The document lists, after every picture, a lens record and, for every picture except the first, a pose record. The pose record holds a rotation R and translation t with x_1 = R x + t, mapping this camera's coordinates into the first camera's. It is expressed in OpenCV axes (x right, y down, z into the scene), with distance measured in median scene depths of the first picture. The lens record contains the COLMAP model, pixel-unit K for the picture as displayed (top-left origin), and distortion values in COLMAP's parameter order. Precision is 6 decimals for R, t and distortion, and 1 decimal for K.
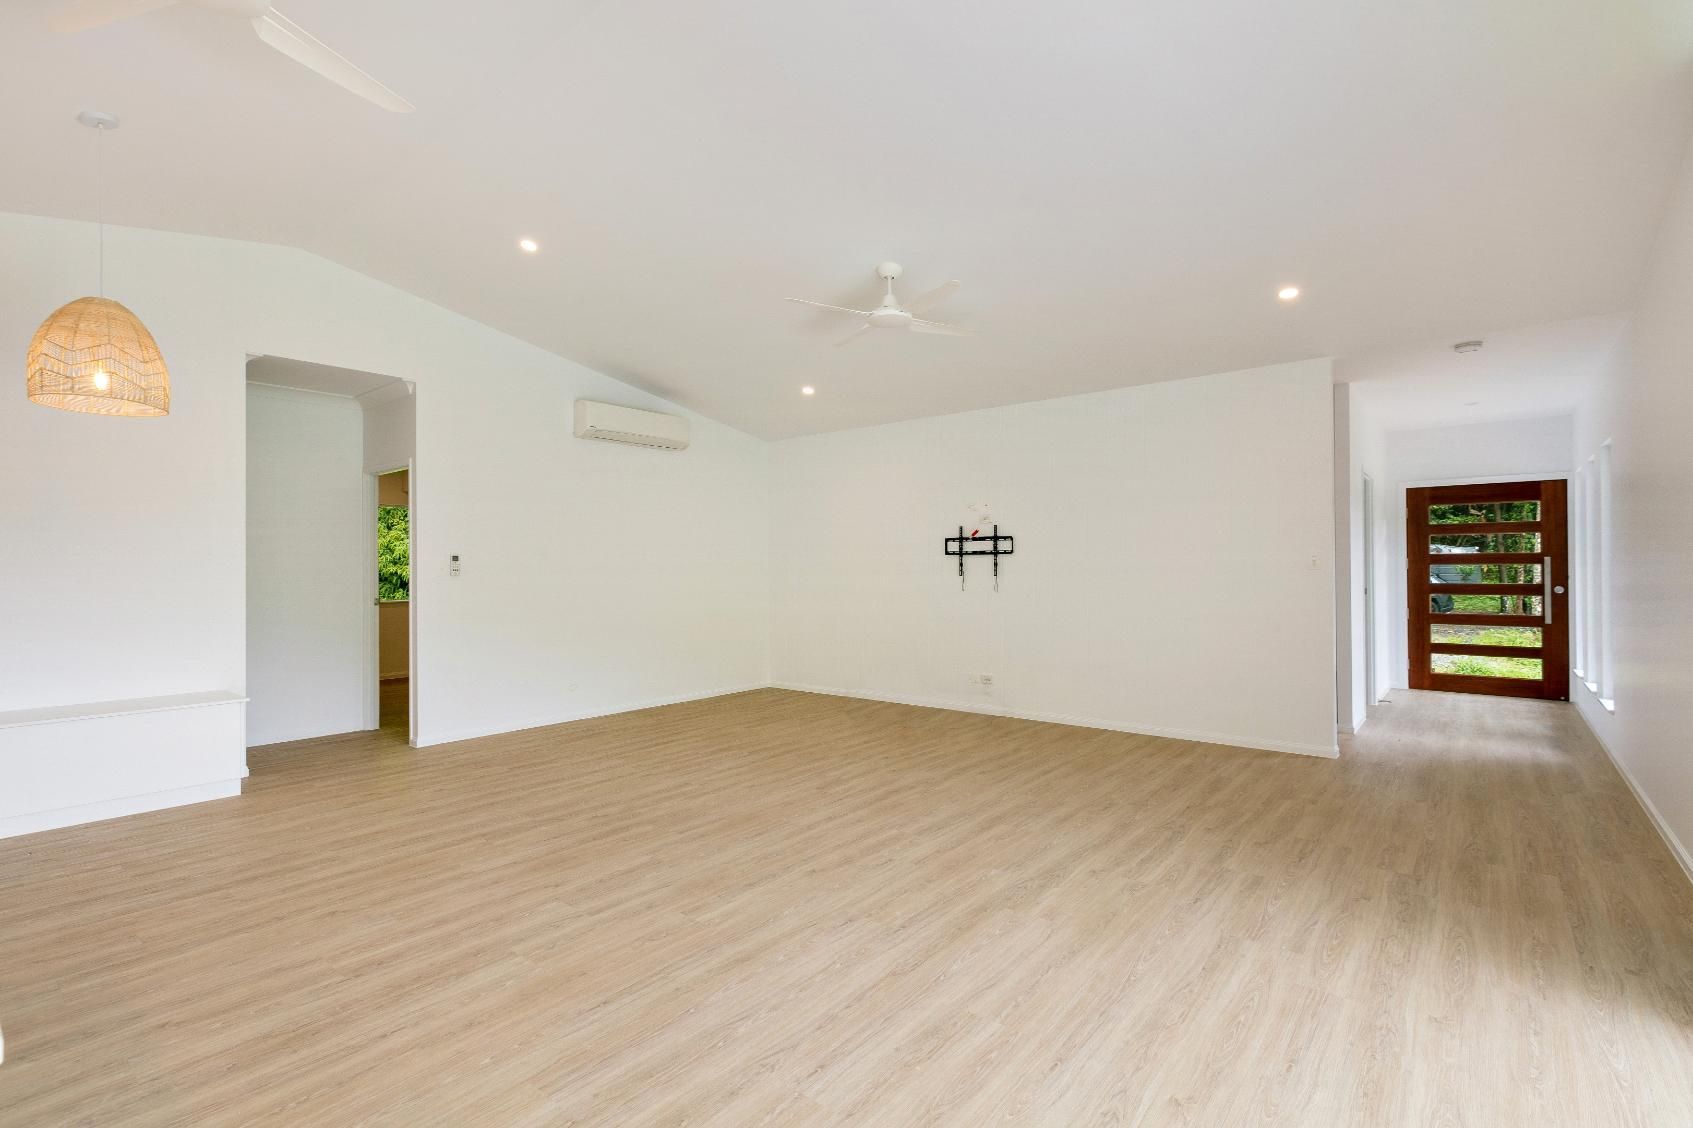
lens RADIAL K [[800.1, 0, 868.8], [0, 800.1, 558.3], [0, 0, 1]] dist [0.017018, -0.000330]
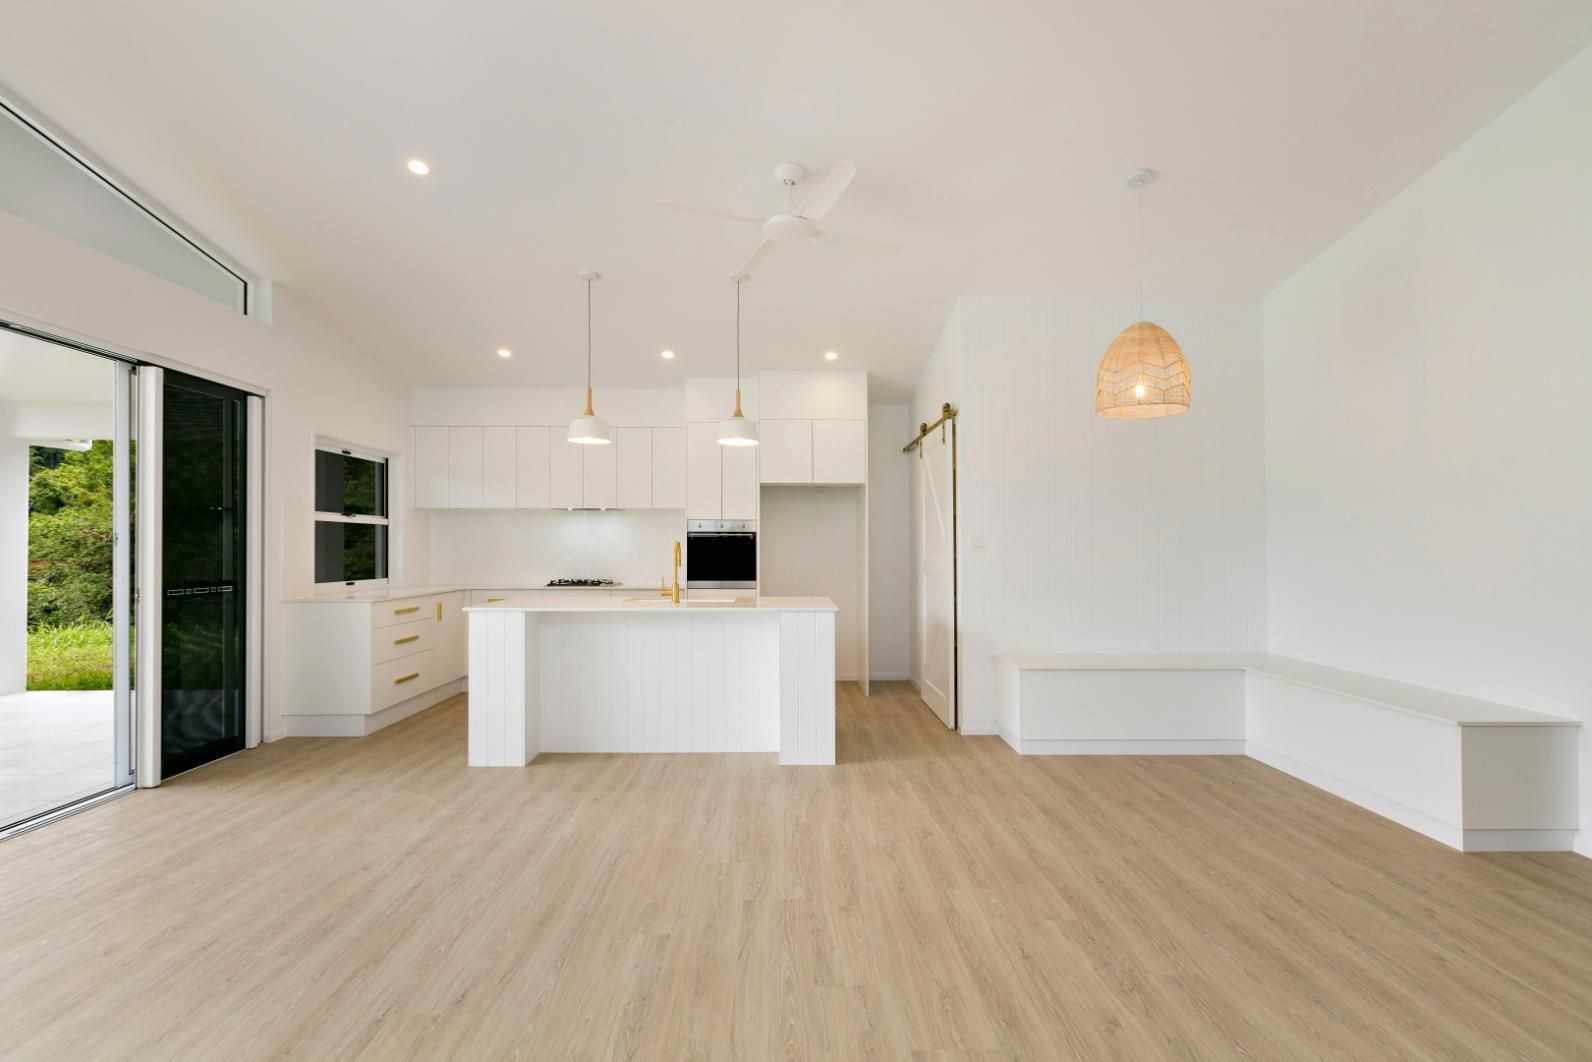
lens RADIAL K [[712.6, 0, 799.6], [0, 712.6, 546.6], [0, 0, 1]] dist [0.003622, 0.000099]
pose [[-0.775468, 0.004857, -0.631368, 0.137650], [0.012987, 0.999882, -0.008259, 0.016335], [0.631253, -0.014605, -0.775439, 1.544037]]
